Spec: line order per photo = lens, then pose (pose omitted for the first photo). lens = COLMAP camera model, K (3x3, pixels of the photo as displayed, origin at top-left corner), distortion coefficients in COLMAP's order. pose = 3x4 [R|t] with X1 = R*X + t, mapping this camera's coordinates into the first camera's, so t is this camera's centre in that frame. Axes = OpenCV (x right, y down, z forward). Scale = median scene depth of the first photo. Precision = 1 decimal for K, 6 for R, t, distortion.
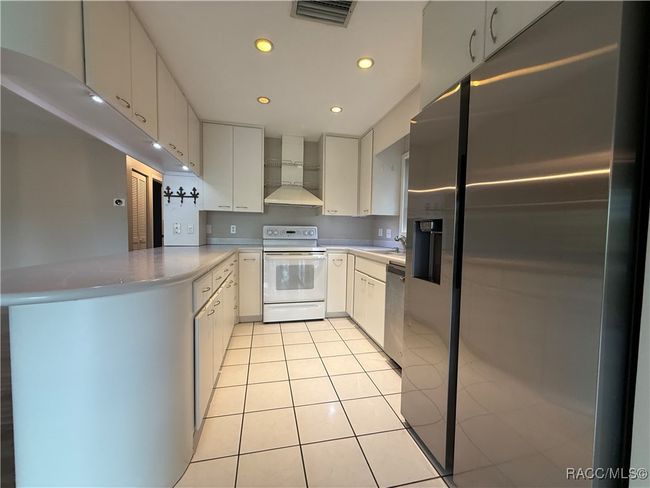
lens RADIAL K [[262.6, 0, 325.0], [0, 262.6, 244.0], [0, 0, 1]] dist [-0.011136, 0.000093]
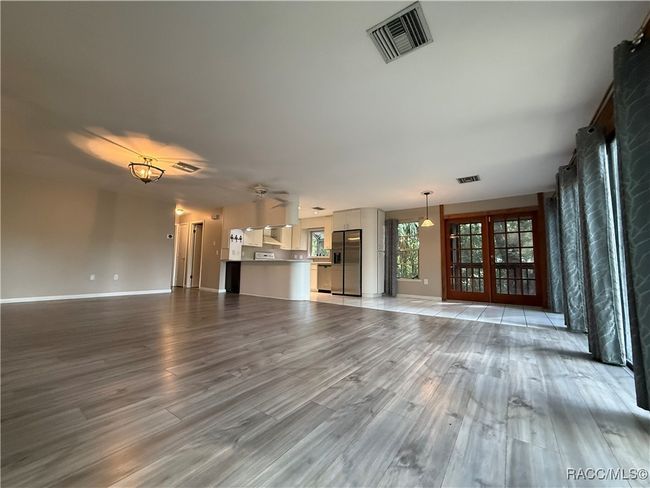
lens RADIAL K [[262.6, 0, 325.0], [0, 262.6, 244.0], [0, 0, 1]] dist [-0.011136, 0.000093]
pose [[0.752880, 0.049867, 0.656266, -1.407246], [0.028408, 0.993734, -0.108100, 0.133042], [-0.657545, 0.100030, 0.746745, -1.210398]]
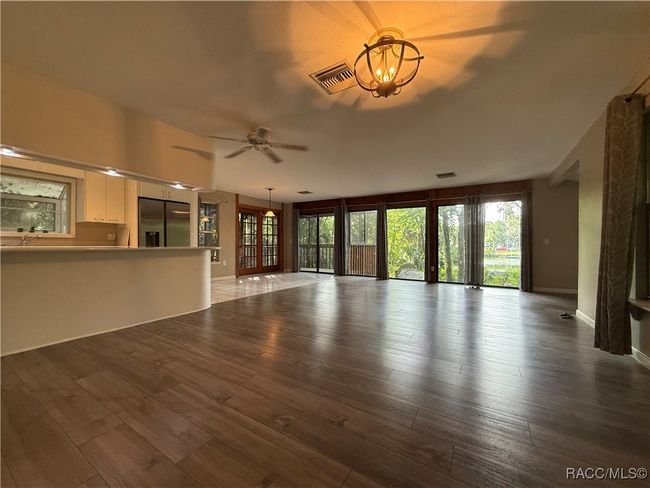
lens RADIAL K [[260.7, 0, 325.0], [0, 260.7, 244.0], [0, 0, 1]] dist [0.024475, 0.000074]
pose [[-0.704830, -0.011422, 0.709285, -1.426968], [0.028702, 0.998592, 0.044602, 0.117258], [-0.708796, 0.051795, -0.703510, -0.983157]]
